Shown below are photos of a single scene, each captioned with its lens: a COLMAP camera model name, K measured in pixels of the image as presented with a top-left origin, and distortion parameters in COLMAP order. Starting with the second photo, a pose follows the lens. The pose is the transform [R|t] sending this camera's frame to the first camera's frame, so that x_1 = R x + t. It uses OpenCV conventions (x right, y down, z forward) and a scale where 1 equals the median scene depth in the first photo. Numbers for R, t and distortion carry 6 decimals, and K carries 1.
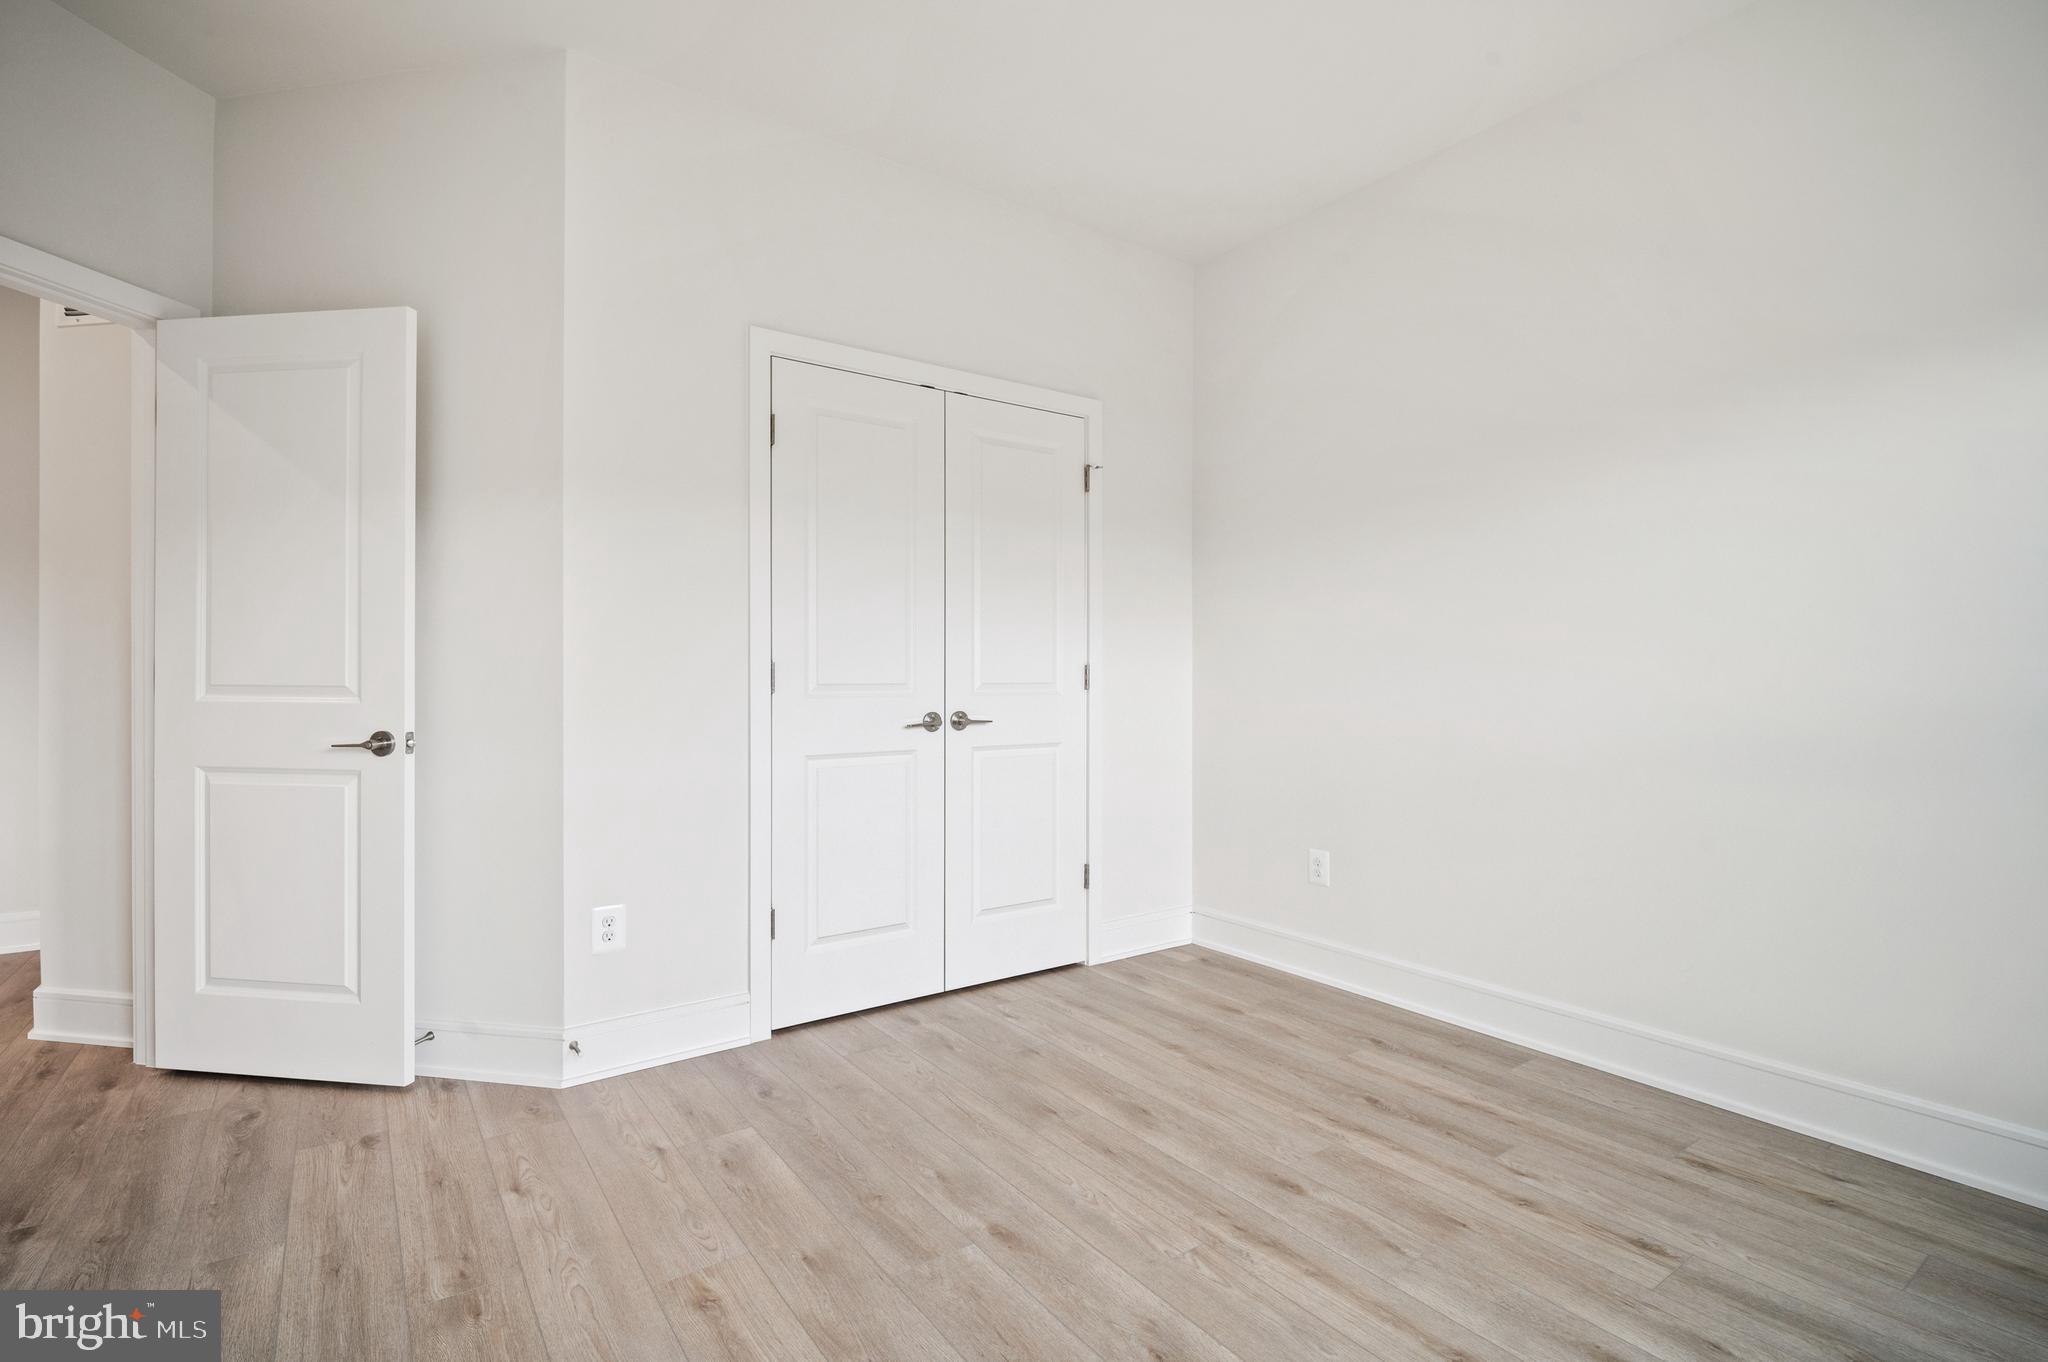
lens RADIAL K [[964.1, 0, 1025.4], [0, 964.1, 671.6], [0, 0, 1]] dist [-0.004219, -0.002457]
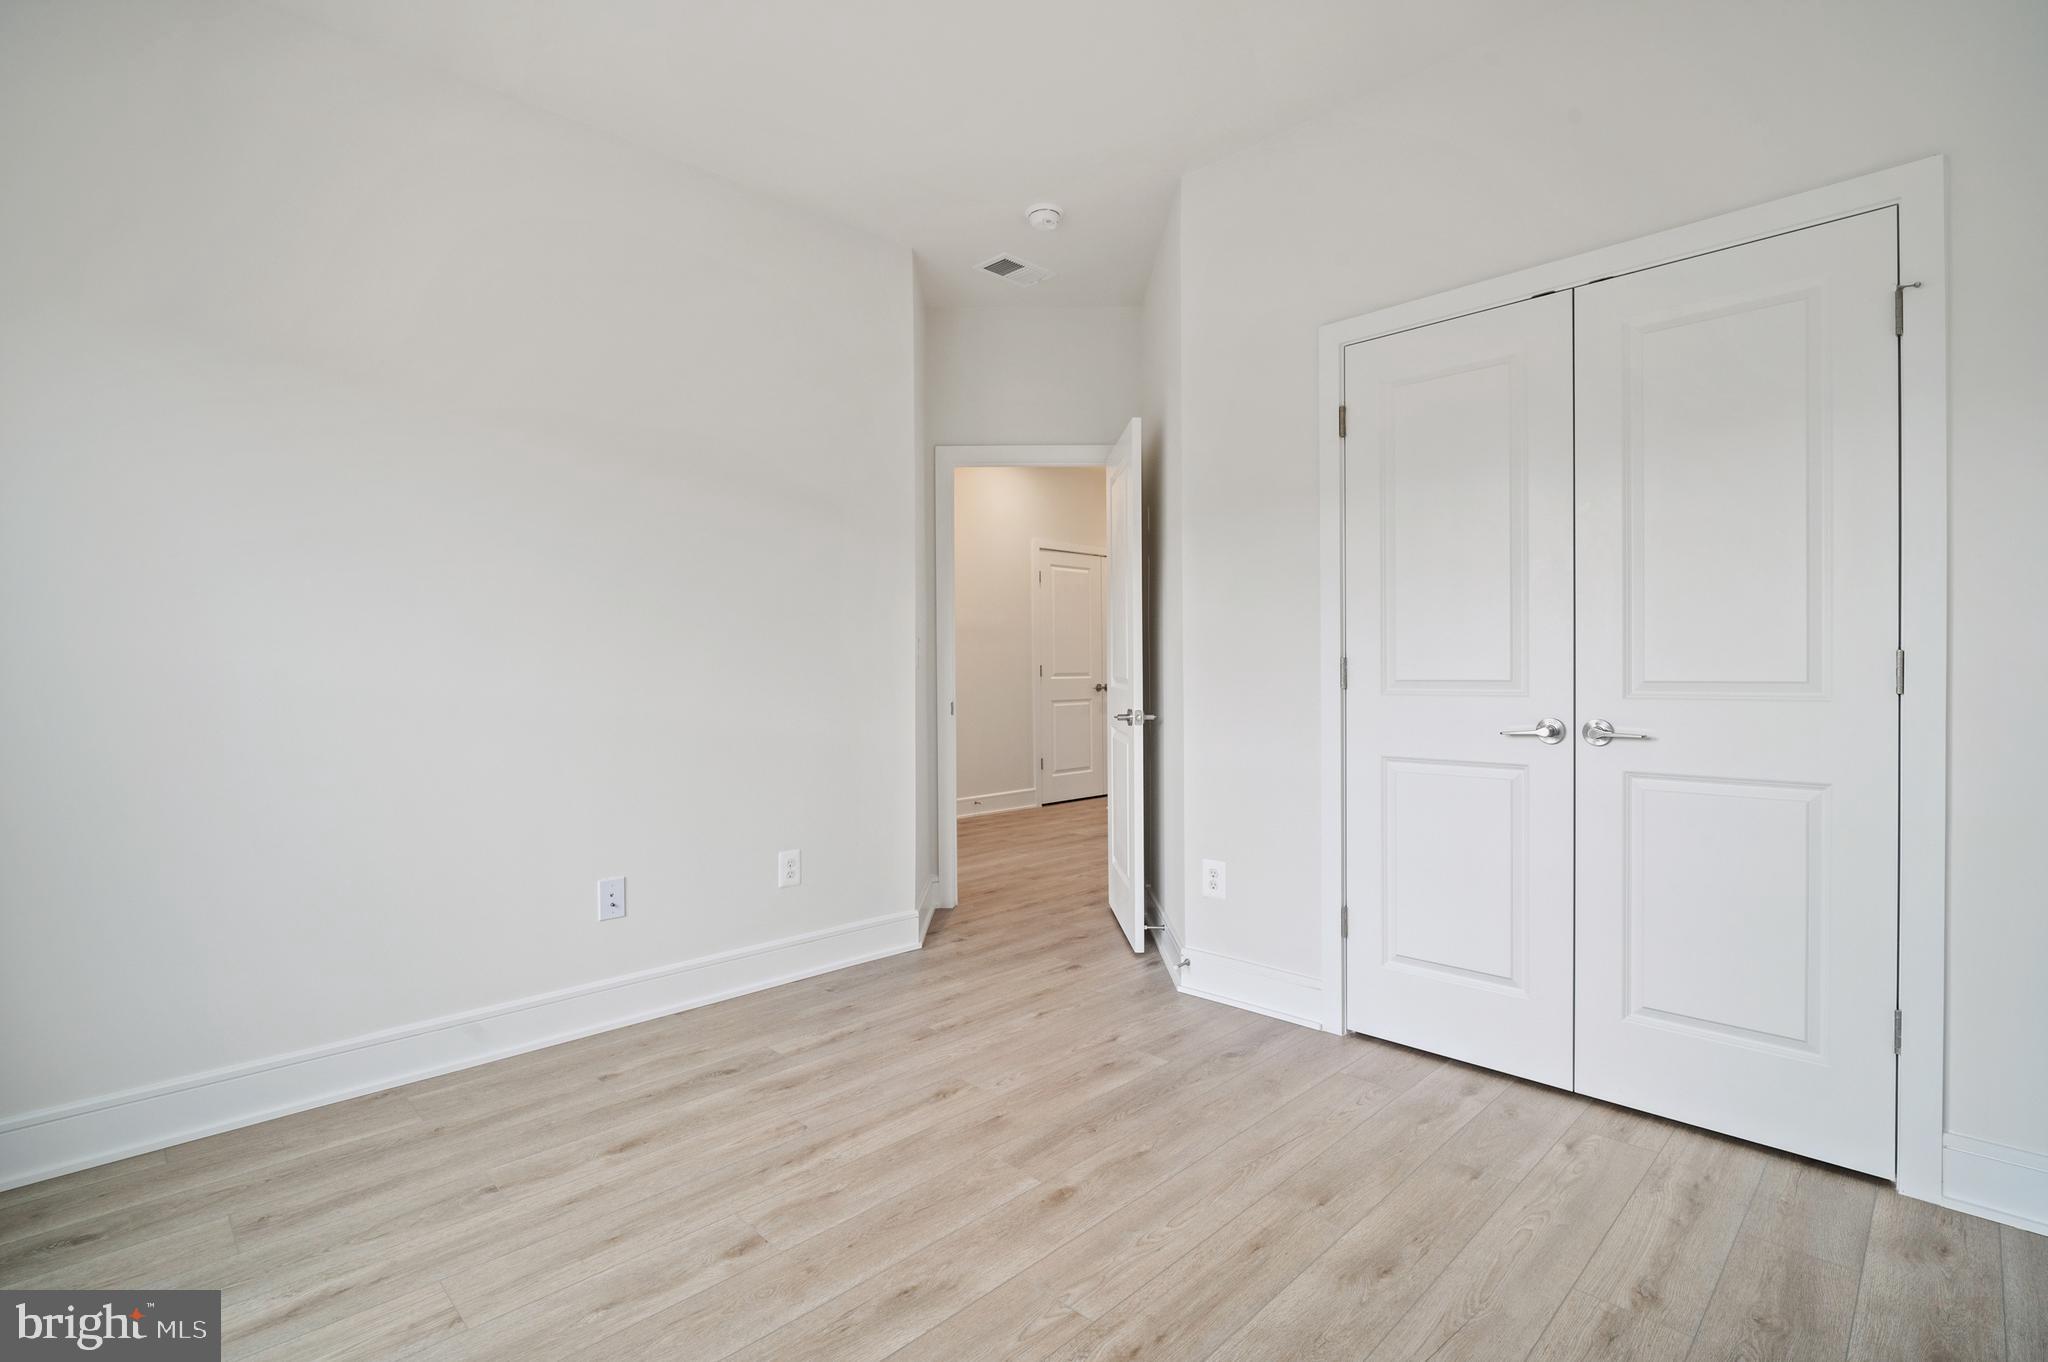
lens RADIAL K [[964.1, 0, 1011.0], [0, 964.1, 680.5], [0, 0, 1]] dist [-0.004219, -0.002457]
pose [[0.151308, 0.010392, -0.988432, 0.818118], [0.003564, 0.999933, 0.011058, 0.001975], [0.988480, -0.005196, 0.151261, 0.633622]]
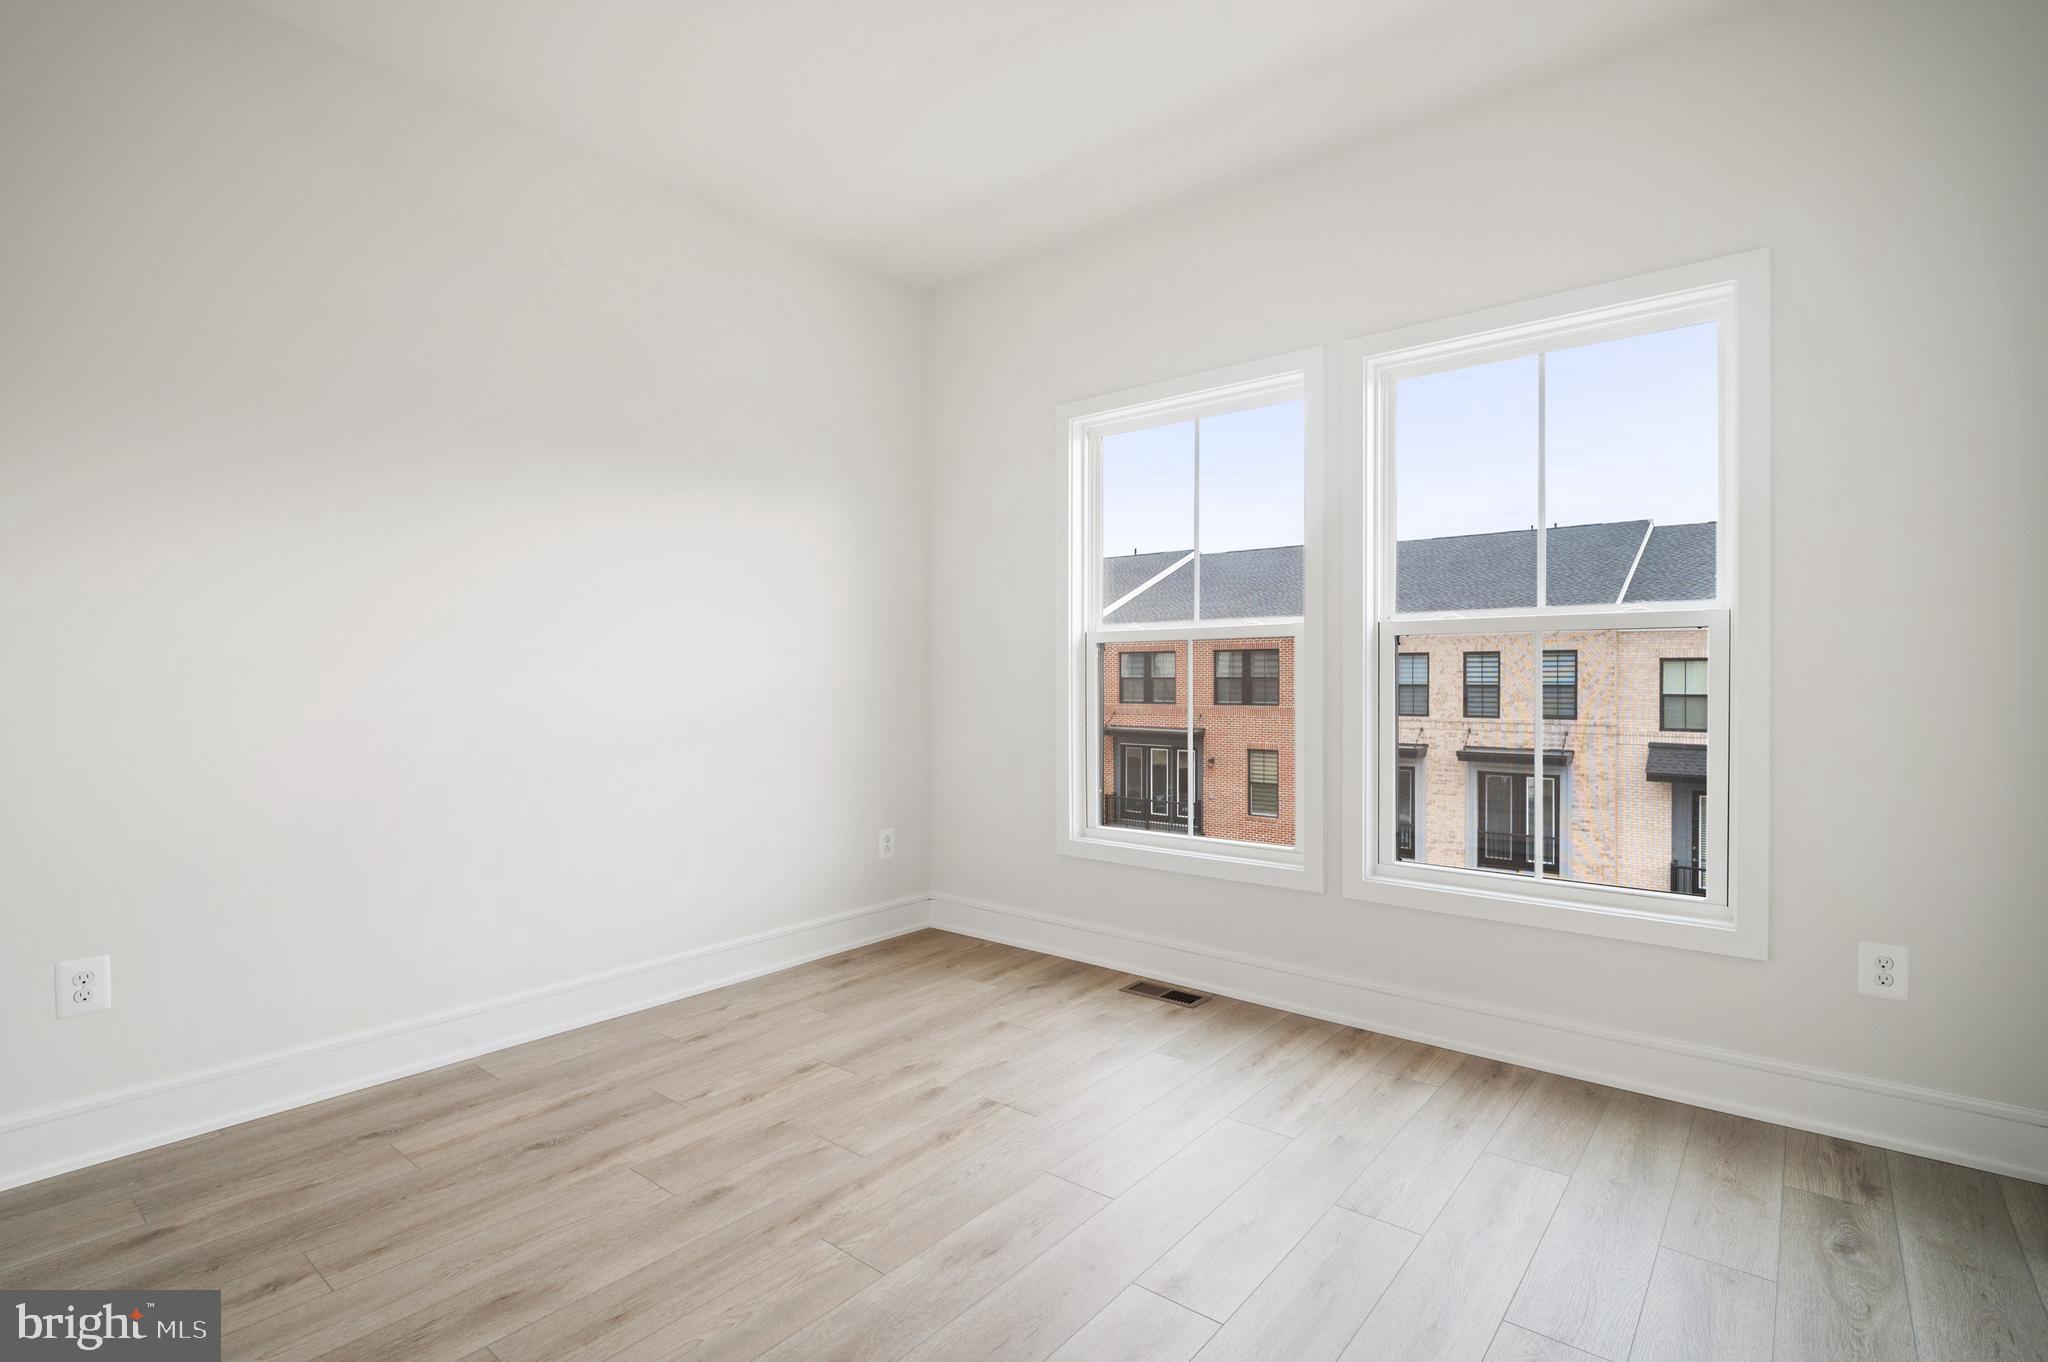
lens RADIAL K [[964.1, 0, 1020.3], [0, 964.1, 689.3], [0, 0, 1]] dist [-0.004219, -0.002457]
pose [[-0.267276, -0.011976, 0.963546, -0.668479], [-0.003538, 0.999928, 0.011447, 0.001975], [-0.963613, -0.000349, -0.267299, 0.849958]]
